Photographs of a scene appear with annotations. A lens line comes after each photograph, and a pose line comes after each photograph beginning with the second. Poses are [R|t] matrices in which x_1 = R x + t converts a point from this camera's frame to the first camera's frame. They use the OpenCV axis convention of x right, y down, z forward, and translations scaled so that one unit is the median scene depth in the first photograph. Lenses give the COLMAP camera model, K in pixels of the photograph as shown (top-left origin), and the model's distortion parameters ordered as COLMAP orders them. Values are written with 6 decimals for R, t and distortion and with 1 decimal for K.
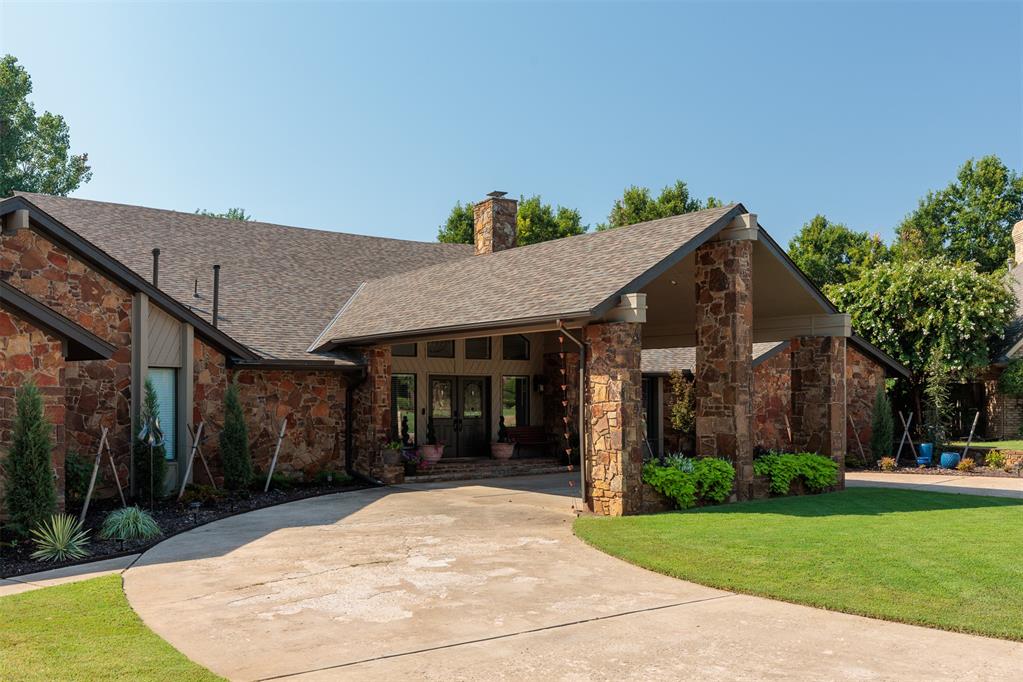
lens RADIAL K [[976.8, 0, 511.3], [0, 976.8, 343.3], [0, 0, 1]] dist [-0.001639, 0.000000]
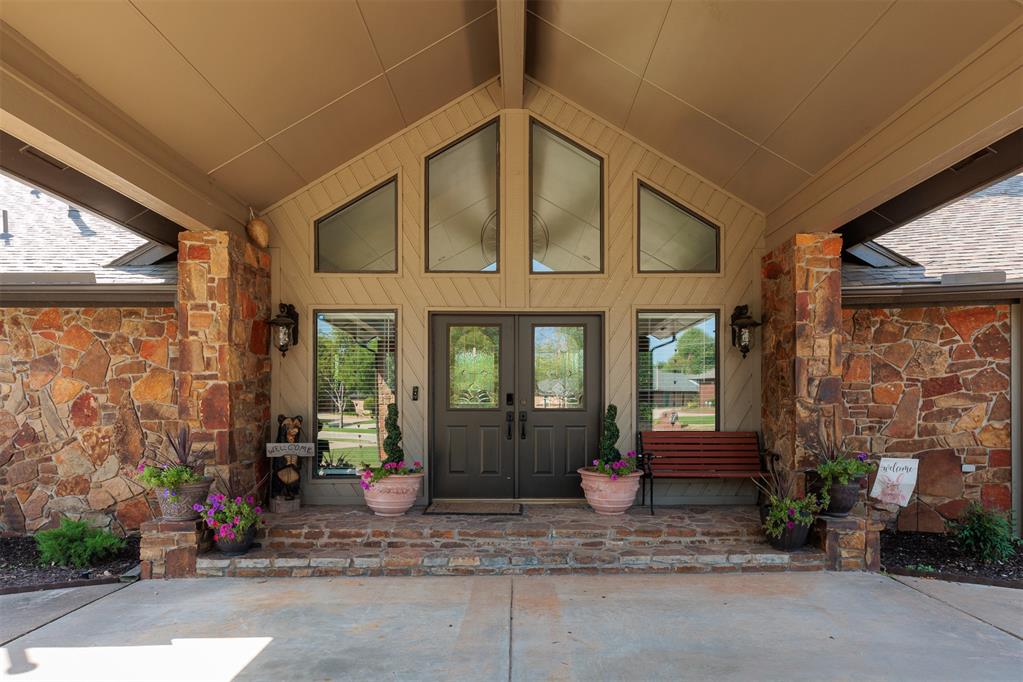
lens RADIAL K [[651.0, 0, 520.5], [0, 651.0, 398.4], [0, 0, 1]] dist [0.004370, 0.001483]
pose [[0.789726, -0.004277, -0.613445, 0.144868], [0.035829, 0.998590, 0.039163, 0.067735], [0.612412, -0.052907, 0.788766, 0.866278]]
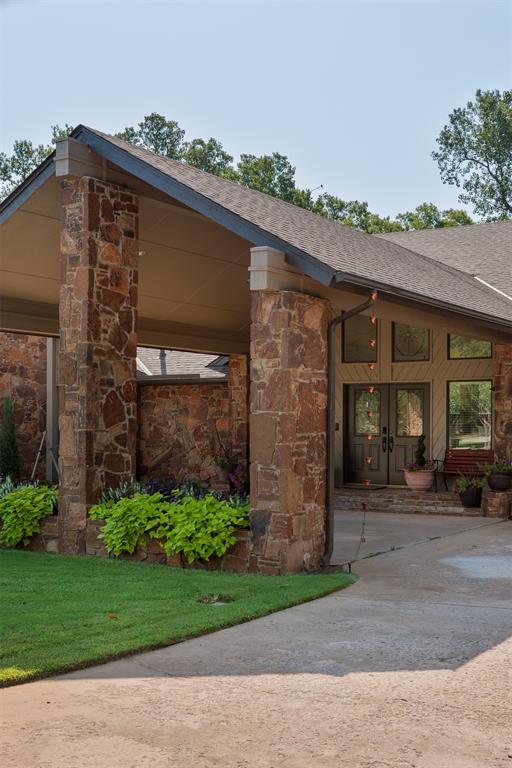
lens RADIAL K [[941.1, 0, 256.4], [0, 941.1, 383.8], [0, 0, 1]] dist [-0.007978, 0.000000]
pose [[0.318344, -0.033989, -0.947366, 0.734755], [0.050416, 0.998550, -0.018884, 0.048199], [0.946634, -0.041751, 0.319596, 0.731923]]
